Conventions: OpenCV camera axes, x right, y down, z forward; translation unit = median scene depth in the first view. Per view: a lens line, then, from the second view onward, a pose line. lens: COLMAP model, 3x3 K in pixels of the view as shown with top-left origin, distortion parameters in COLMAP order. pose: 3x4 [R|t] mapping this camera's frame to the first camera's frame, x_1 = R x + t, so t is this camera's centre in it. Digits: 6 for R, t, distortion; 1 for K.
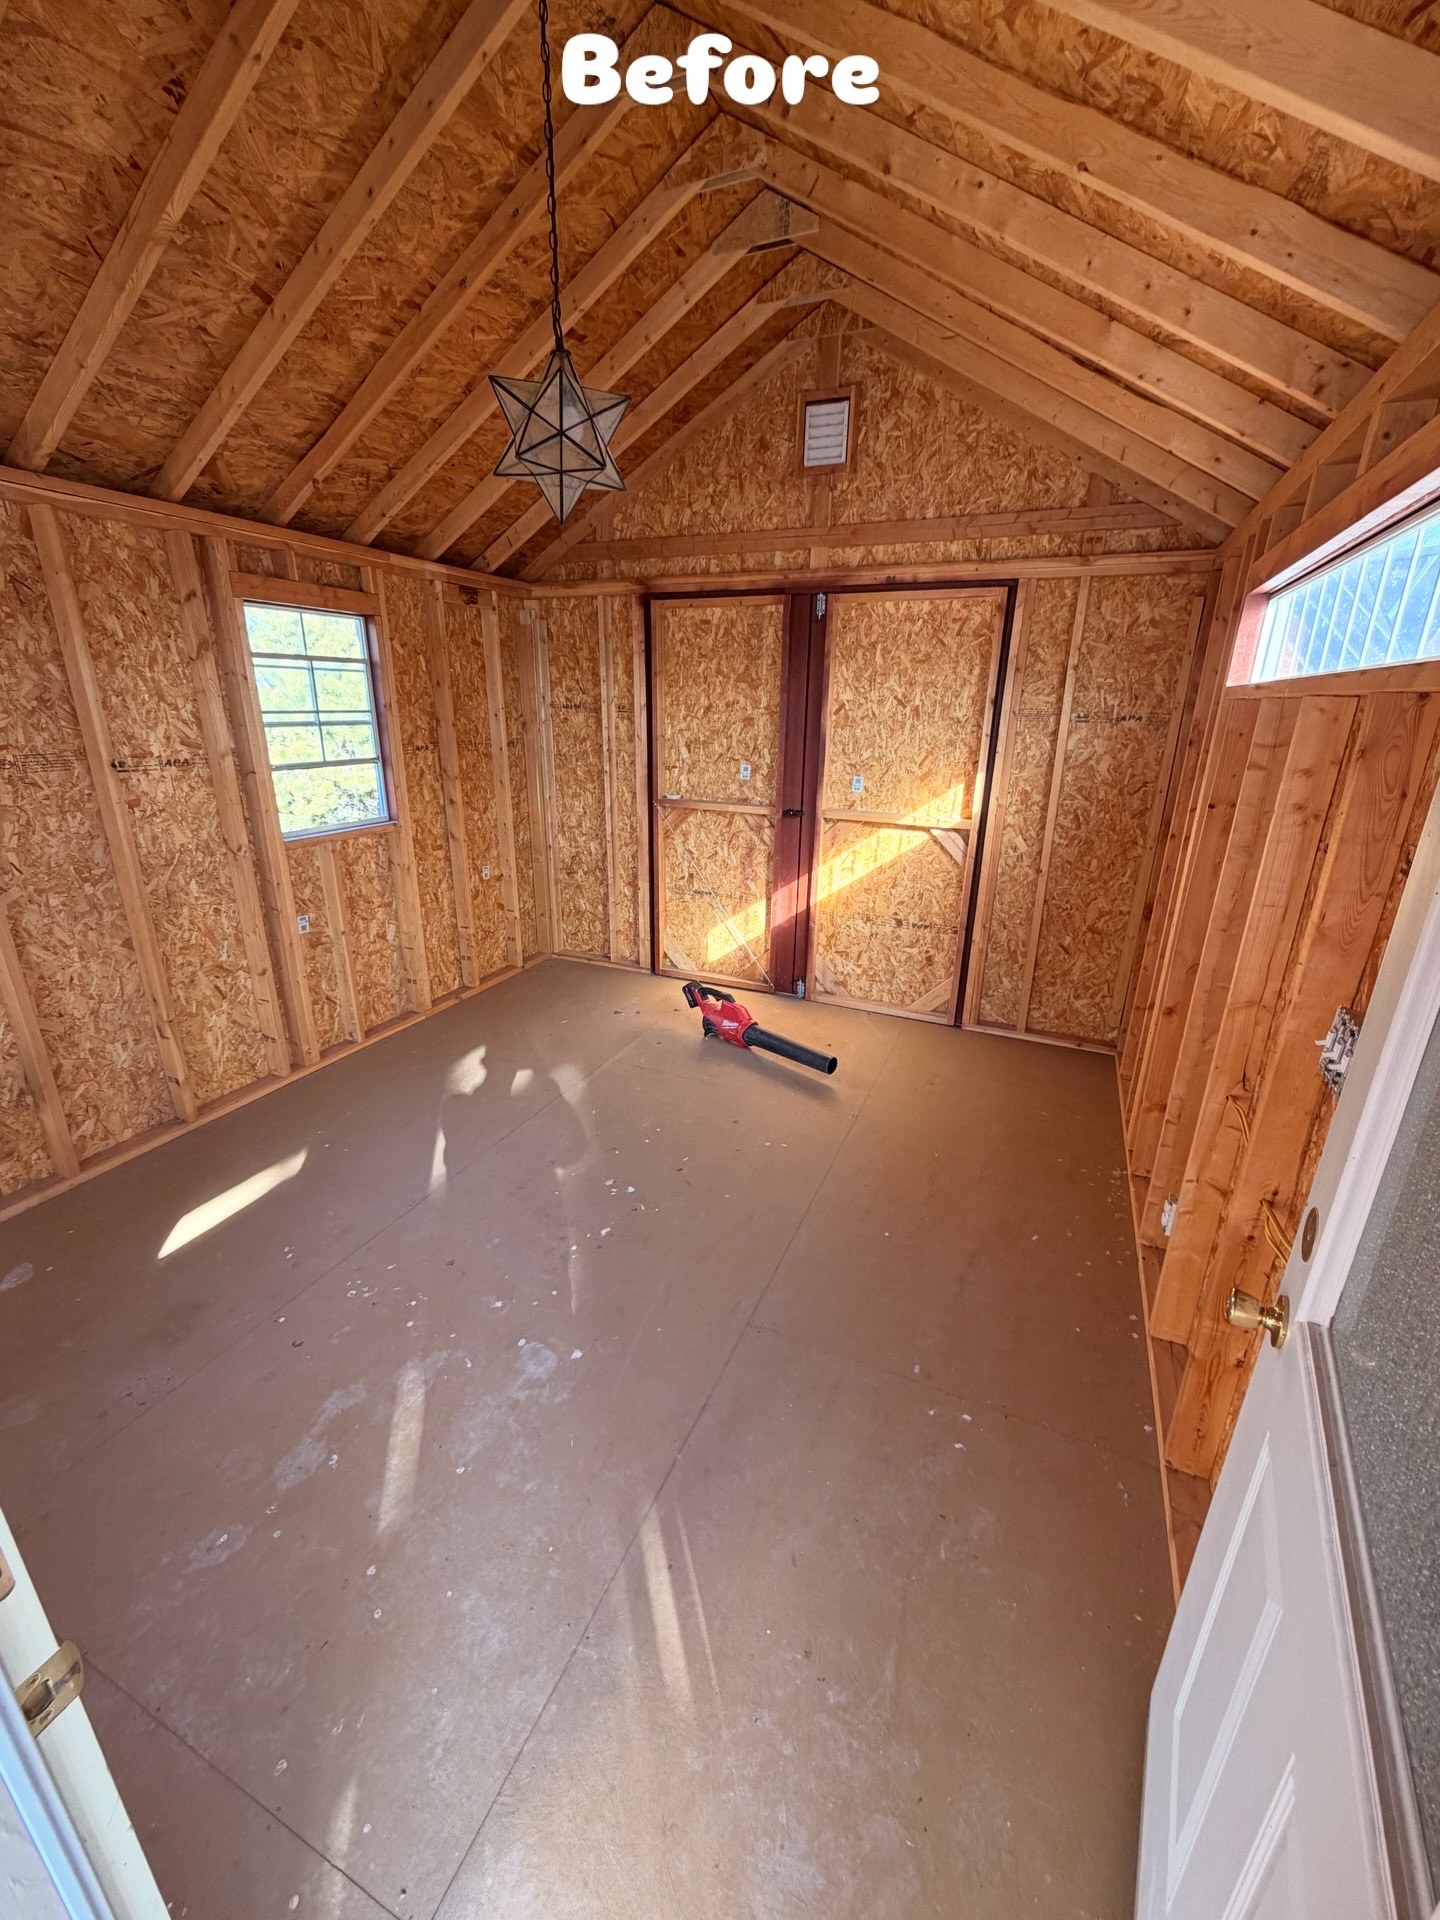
lens RADIAL K [[766.5, 0, 720.2], [0, 766.5, 959.5], [0, 0, 1]] dist [0.001950, 0.000314]
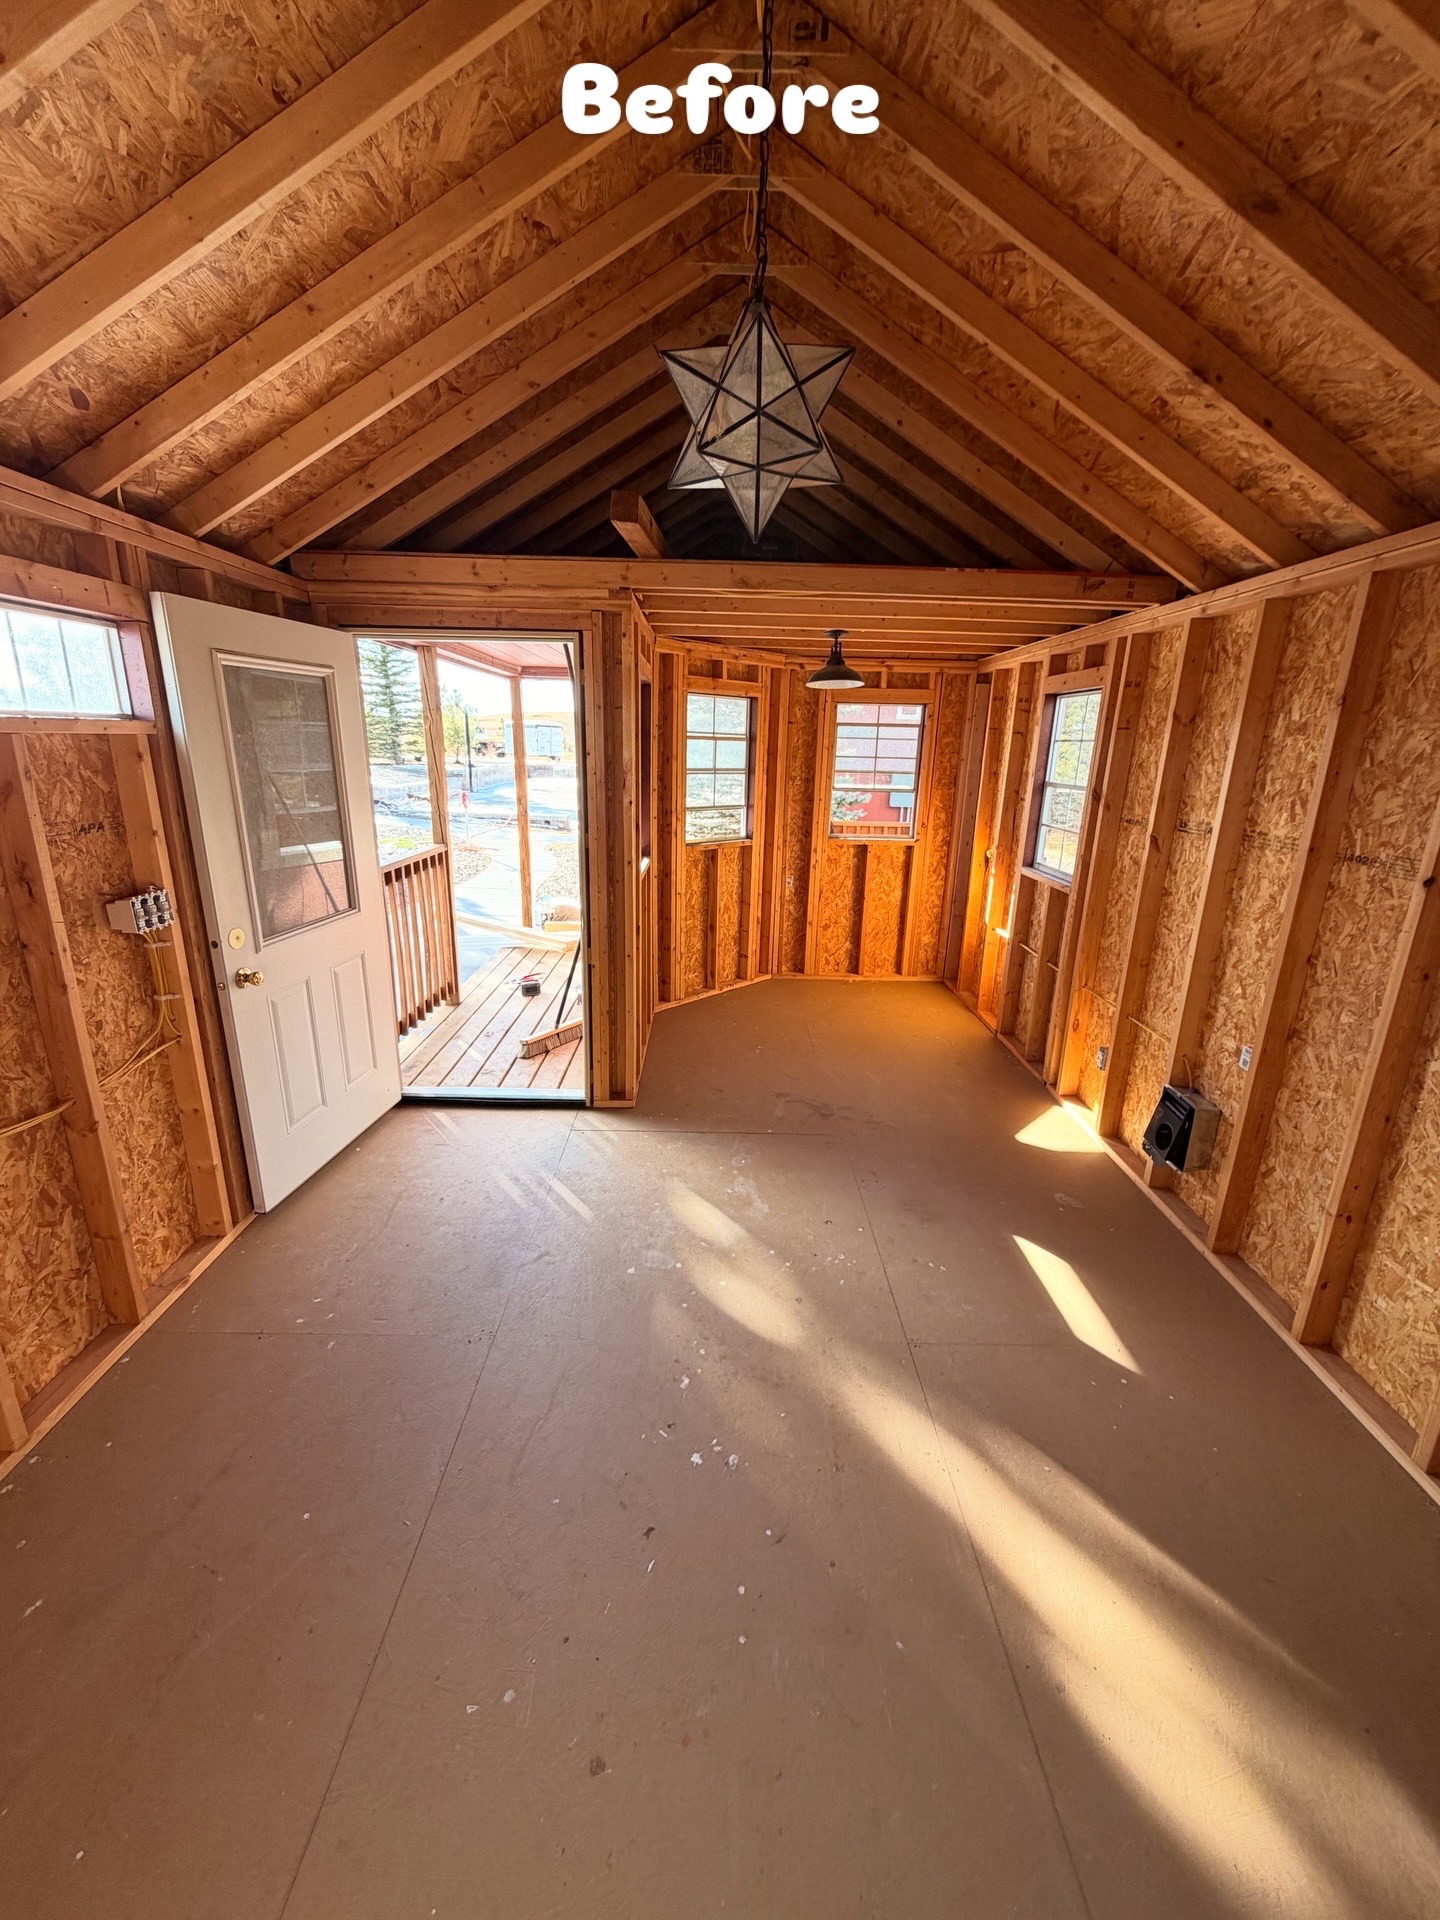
lens RADIAL K [[766.5, 0, 717.1], [0, 766.5, 961.2], [0, 0, 1]] dist [0.001950, 0.000314]
pose [[-0.911293, 0.076345, -0.404618, 0.128637], [-0.169845, 0.825472, 0.538283, -0.505845], [0.375096, 0.559256, -0.739280, 1.428908]]
